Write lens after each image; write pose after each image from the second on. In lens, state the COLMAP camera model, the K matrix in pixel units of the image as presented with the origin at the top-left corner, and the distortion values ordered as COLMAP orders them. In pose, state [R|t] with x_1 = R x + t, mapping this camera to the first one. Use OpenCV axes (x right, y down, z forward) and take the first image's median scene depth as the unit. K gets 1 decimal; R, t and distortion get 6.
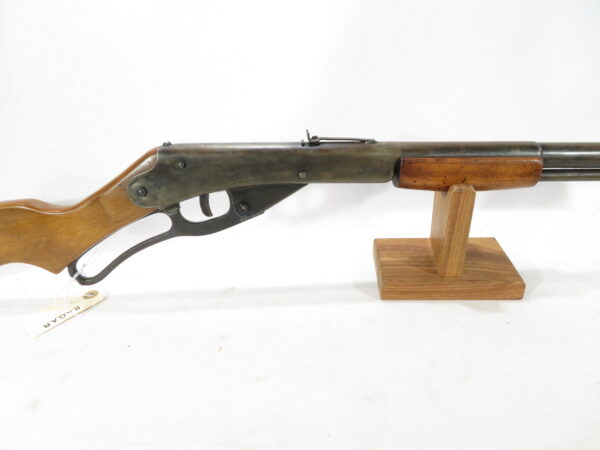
lens RADIAL K [[437.2, 0, 299.4], [0, 437.2, 215.2], [0, 0, 1]] dist [-0.006953, -0.001243]
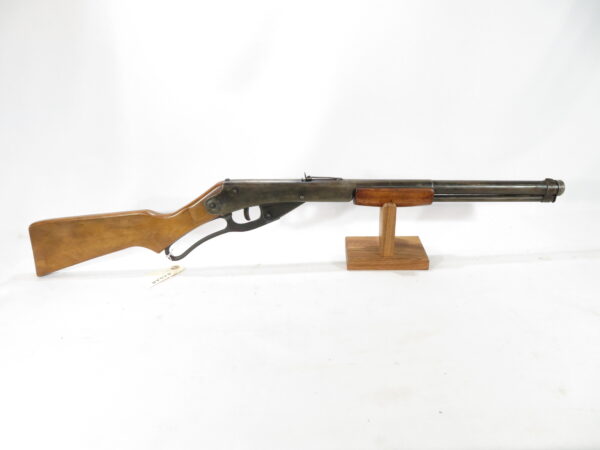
lens RADIAL K [[437.2, 0, 299.4], [0, 437.2, 215.2], [0, 0, 1]] dist [-0.006953, -0.001243]
pose [[0.999967, 0.007286, 0.003719, -0.009521], [-0.007076, 0.998535, -0.053636, 0.076107], [-0.004105, 0.053608, 0.998554, -0.770201]]
